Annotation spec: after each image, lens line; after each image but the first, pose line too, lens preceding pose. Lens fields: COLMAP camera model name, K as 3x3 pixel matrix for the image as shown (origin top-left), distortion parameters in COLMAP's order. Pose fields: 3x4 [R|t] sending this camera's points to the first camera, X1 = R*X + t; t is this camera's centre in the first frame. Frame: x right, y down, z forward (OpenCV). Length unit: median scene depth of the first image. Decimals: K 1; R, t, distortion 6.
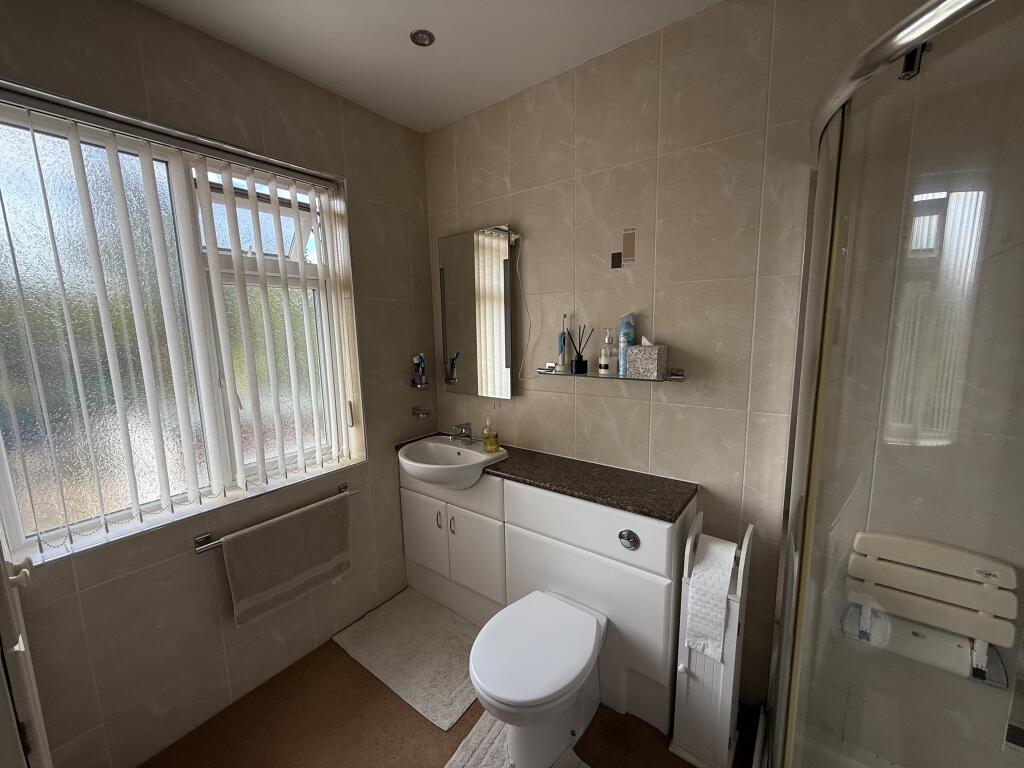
lens RADIAL K [[408.4, 0, 514.3], [0, 408.4, 384.2], [0, 0, 1]] dist [-0.001470, 0.000324]
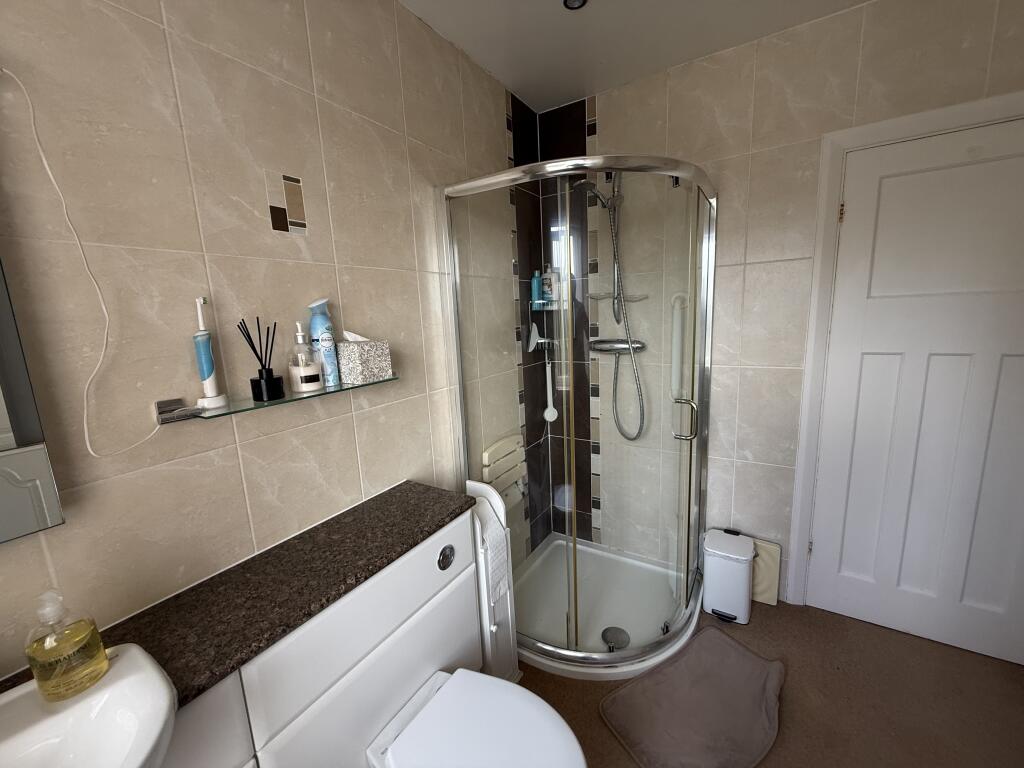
lens RADIAL K [[408.4, 0, 516.1], [0, 408.4, 386.9], [0, 0, 1]] dist [-0.001470, 0.000324]
pose [[-0.096450, -0.149841, 0.983995, -0.481264], [0.194676, 0.966670, 0.166284, -0.078411], [-0.976114, 0.207598, -0.064065, 0.739943]]
